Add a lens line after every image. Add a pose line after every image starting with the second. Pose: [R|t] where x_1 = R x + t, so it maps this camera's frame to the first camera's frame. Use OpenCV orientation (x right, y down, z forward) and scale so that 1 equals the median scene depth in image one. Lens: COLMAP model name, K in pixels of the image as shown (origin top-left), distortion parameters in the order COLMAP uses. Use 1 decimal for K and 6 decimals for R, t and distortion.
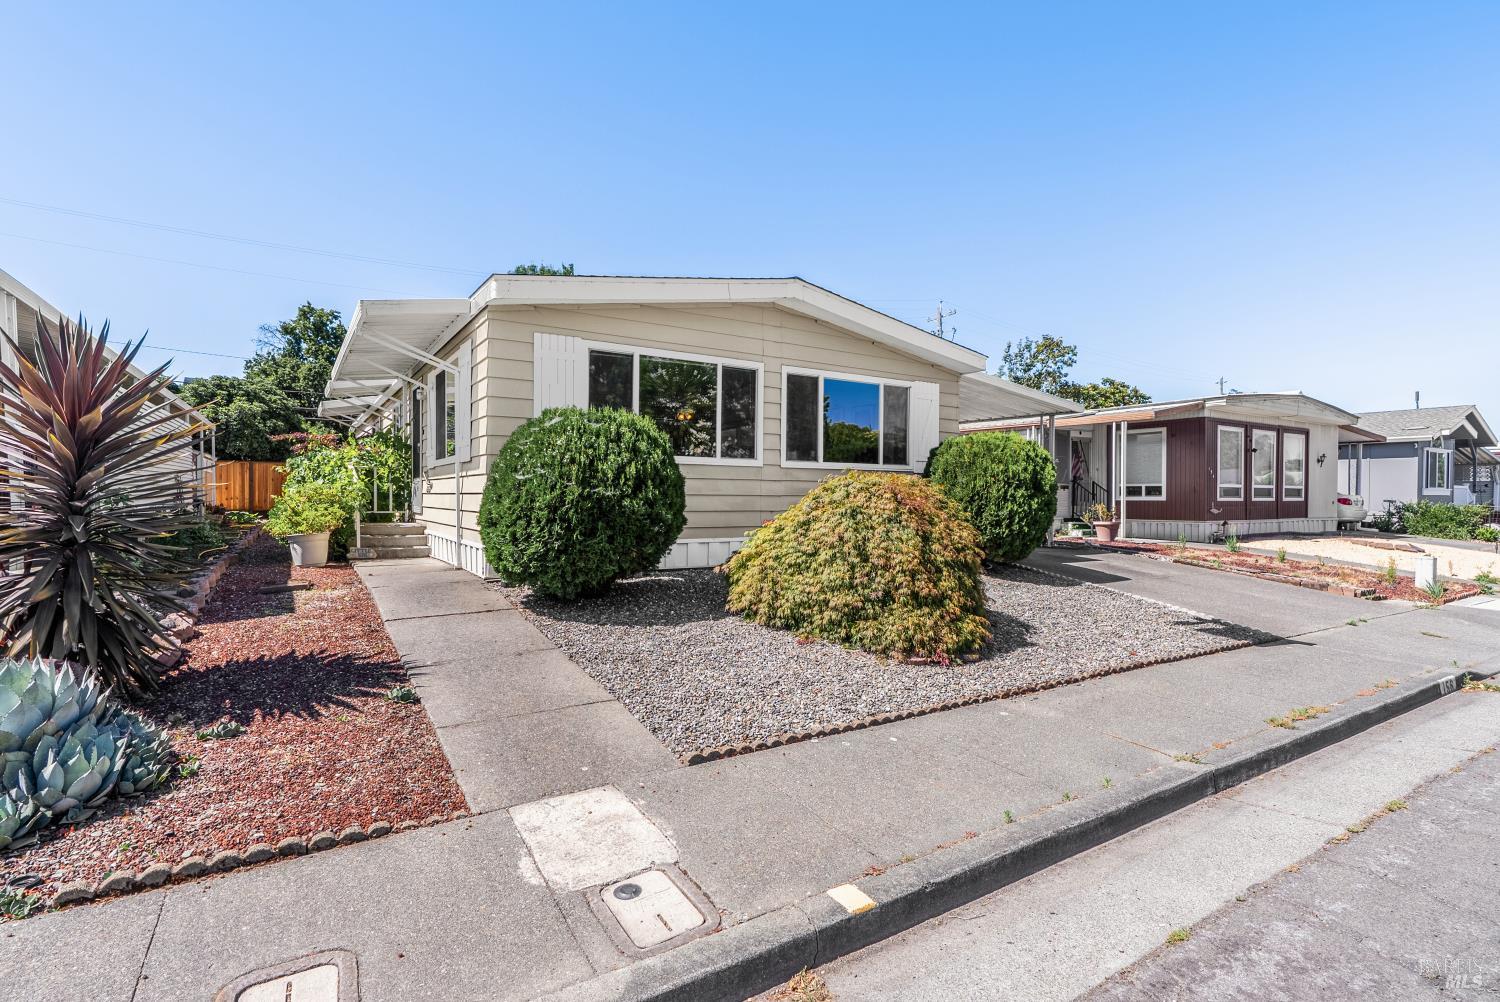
lens RADIAL K [[712.5, 0, 741.7], [0, 712.5, 498.4], [0, 0, 1]] dist [0.002904, 0.000038]
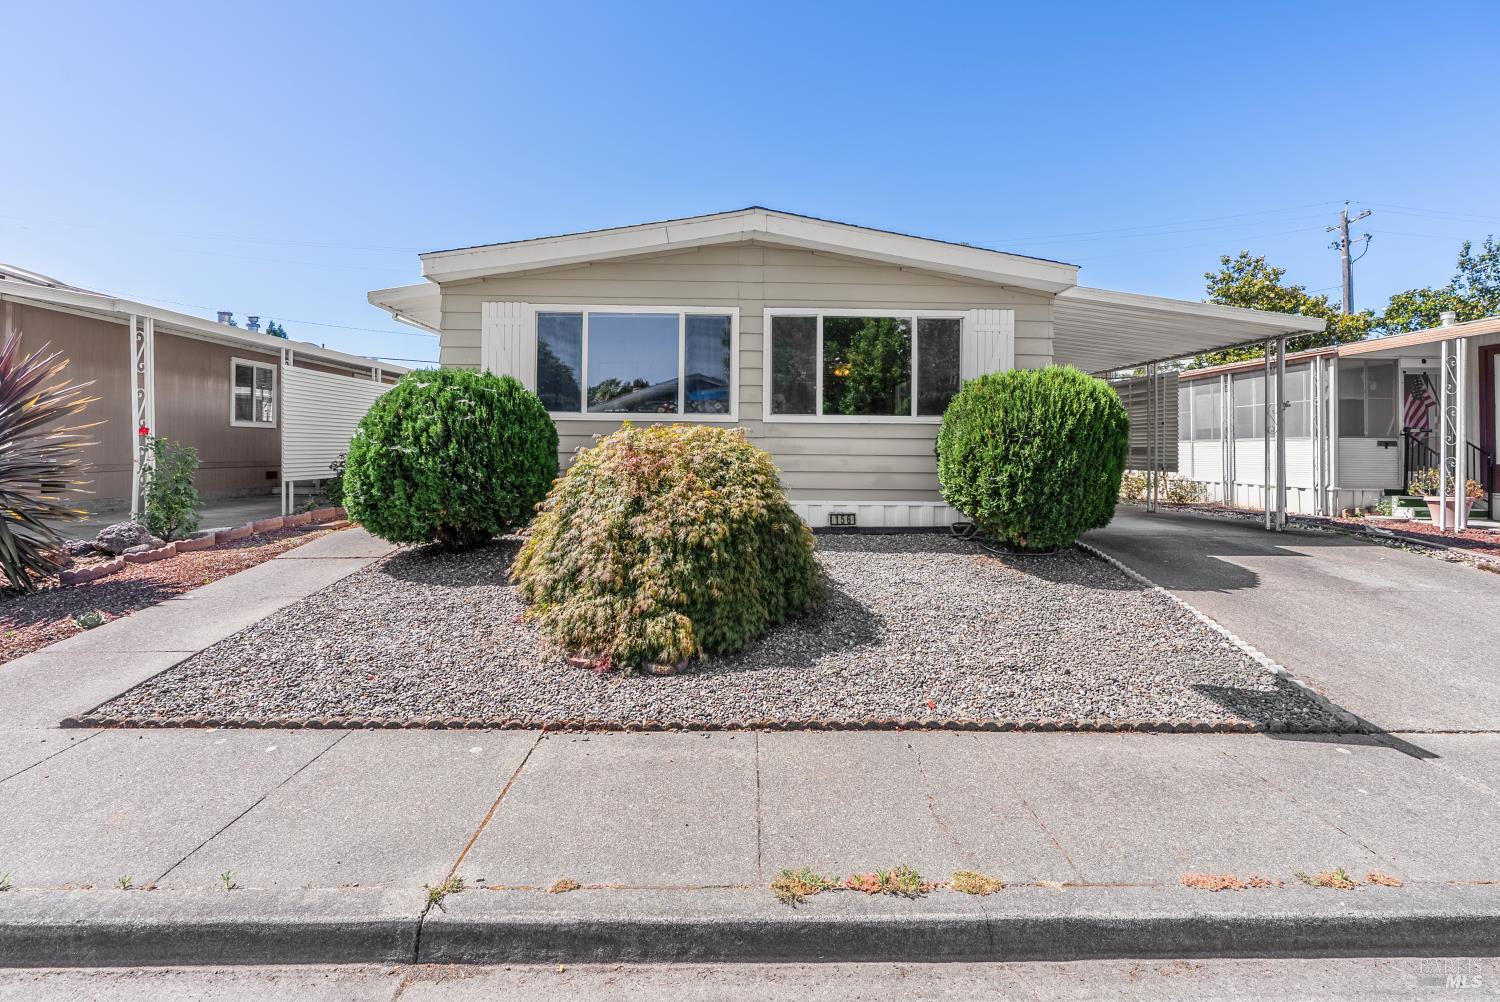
lens RADIAL K [[680.8, 0, 747.0], [0, 680.8, 446.0], [0, 0, 1]] dist [-0.008952, 0.002983]
pose [[0.860141, -0.005546, -0.510026, 0.461496], [-0.004276, 0.999827, -0.018084, 0.001119], [0.510039, 0.017735, 0.859969, 0.257841]]
